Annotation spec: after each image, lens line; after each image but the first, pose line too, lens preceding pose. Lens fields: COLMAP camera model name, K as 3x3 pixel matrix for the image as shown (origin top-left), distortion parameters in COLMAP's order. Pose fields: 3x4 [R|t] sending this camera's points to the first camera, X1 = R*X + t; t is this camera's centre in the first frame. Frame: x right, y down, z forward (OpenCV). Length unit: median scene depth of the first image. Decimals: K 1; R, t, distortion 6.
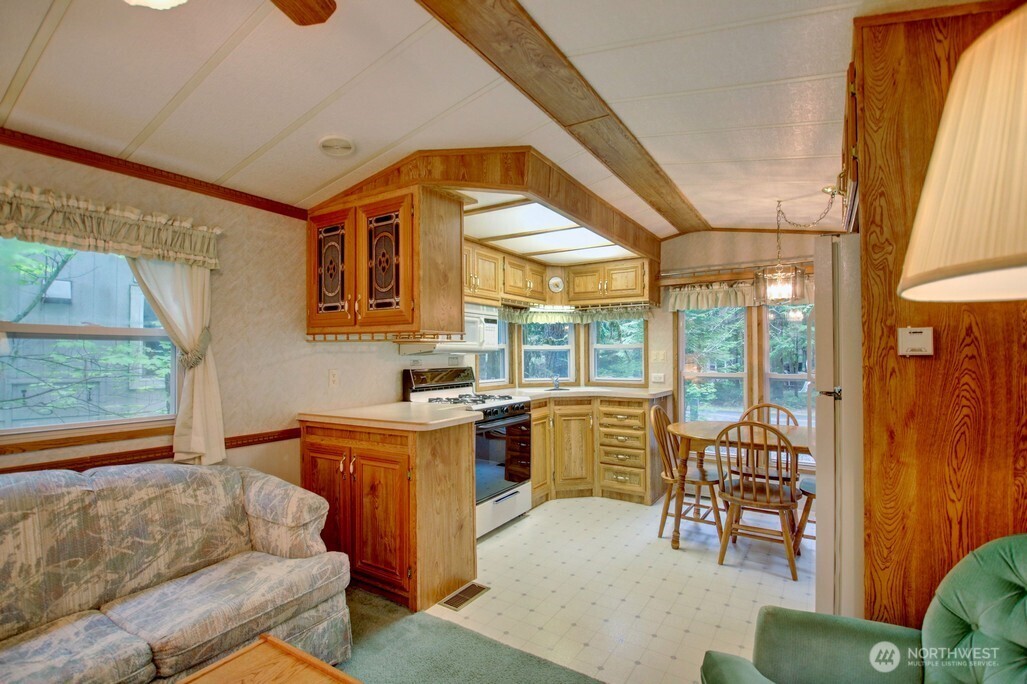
lens RADIAL K [[480.3, 0, 507.5], [0, 480.3, 345.2], [0, 0, 1]] dist [-0.015705, -0.007177]
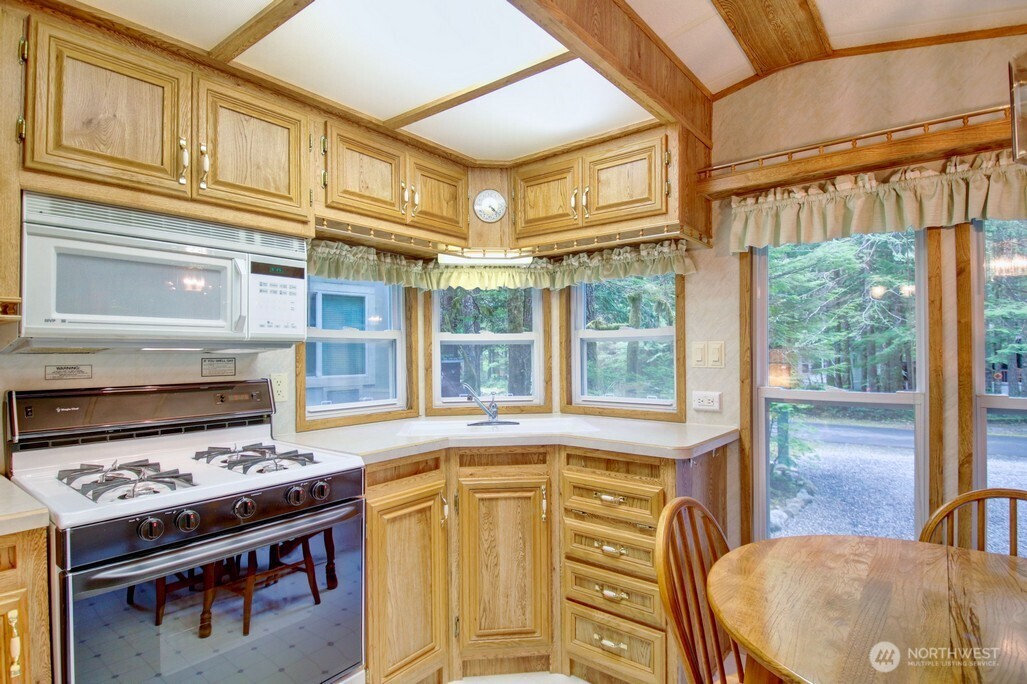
lens RADIAL K [[525.9, 0, 518.2], [0, 525.9, 346.0], [0, 0, 1]] dist [-0.009320, -0.013362]
pose [[0.995638, -0.004693, -0.093178, 0.191170], [0.005525, 0.999947, 0.008677, 0.011051], [0.093133, -0.009154, 0.995612, 0.510710]]
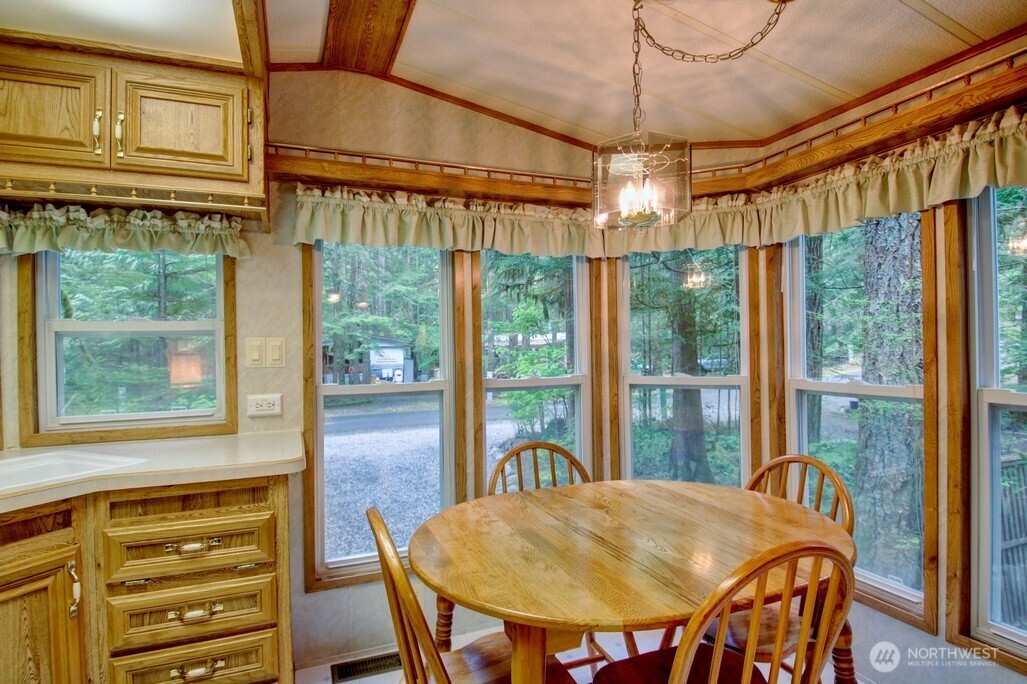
lens RADIAL K [[525.9, 0, 507.6], [0, 525.9, 348.3], [0, 0, 1]] dist [-0.009320, -0.013362]
pose [[0.564110, -0.009108, 0.825649, 0.068970], [-0.003432, 0.999905, 0.013375, 0.014212], [-0.825692, -0.010379, 0.564025, 0.610710]]
